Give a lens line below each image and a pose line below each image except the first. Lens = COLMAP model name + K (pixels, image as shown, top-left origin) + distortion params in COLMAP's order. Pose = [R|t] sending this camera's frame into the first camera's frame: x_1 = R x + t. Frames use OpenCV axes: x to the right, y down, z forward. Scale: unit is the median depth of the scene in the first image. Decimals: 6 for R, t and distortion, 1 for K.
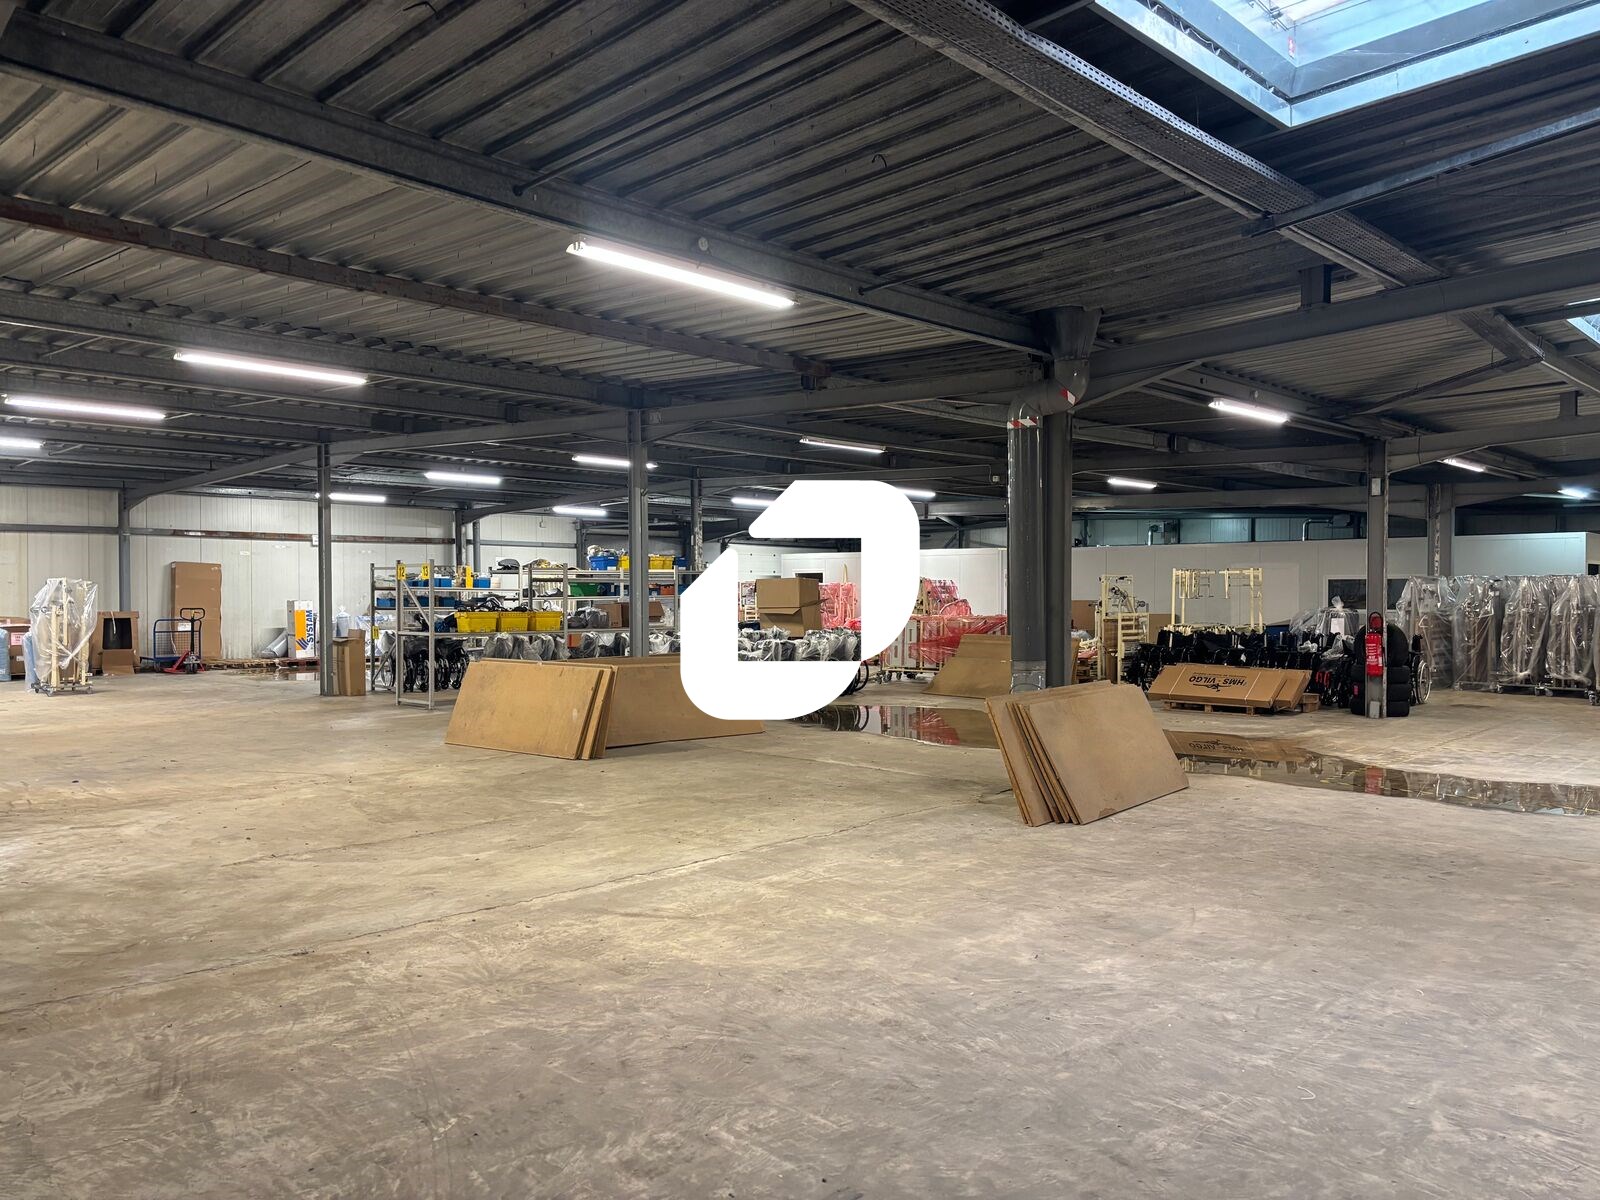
lens RADIAL K [[1194.6, 0, 800.2], [0, 1194.6, 595.3], [0, 0, 1]] dist [0.060574, -0.061569]
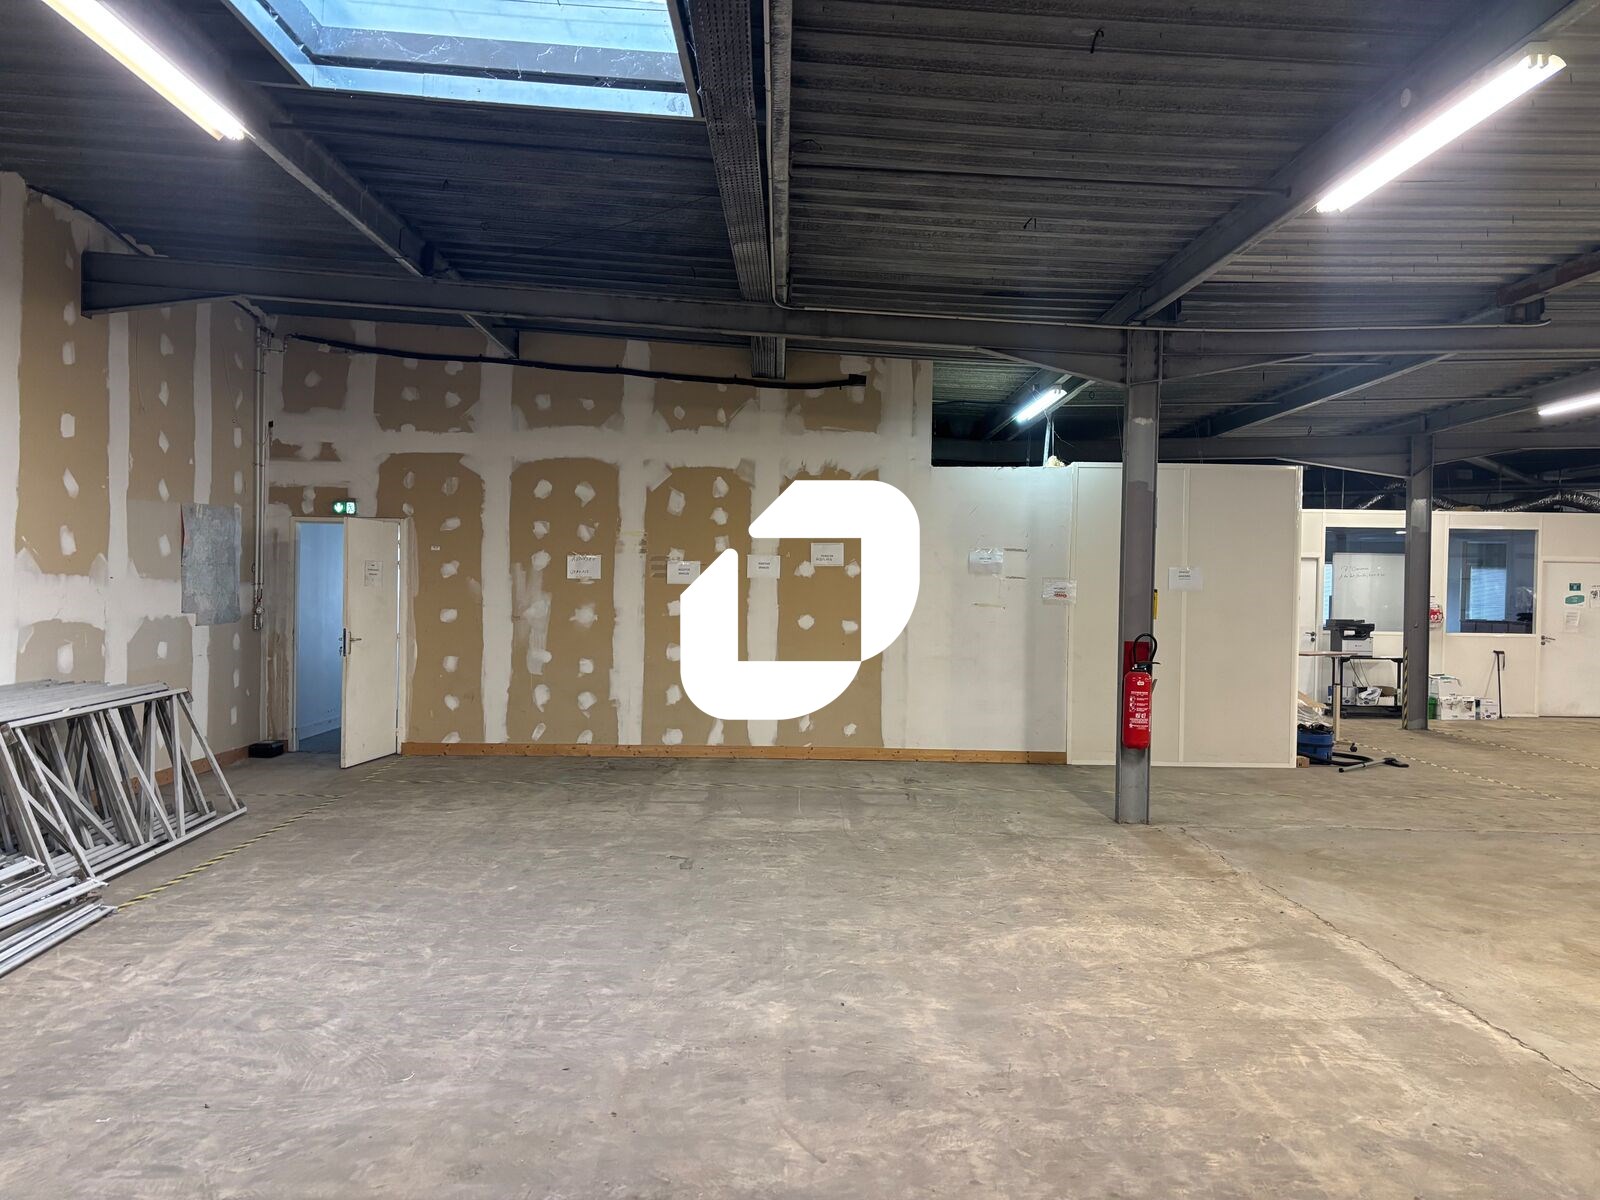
lens RADIAL K [[1193.4, 0, 794.2], [0, 1193.4, 599.0], [0, 0, 1]] dist [0.058810, -0.063465]
pose [[-0.716792, -0.004215, -0.697275, 0.850386], [-0.018098, 0.999757, 0.012561, -0.006159], [0.697052, 0.021623, -0.716694, 1.627293]]
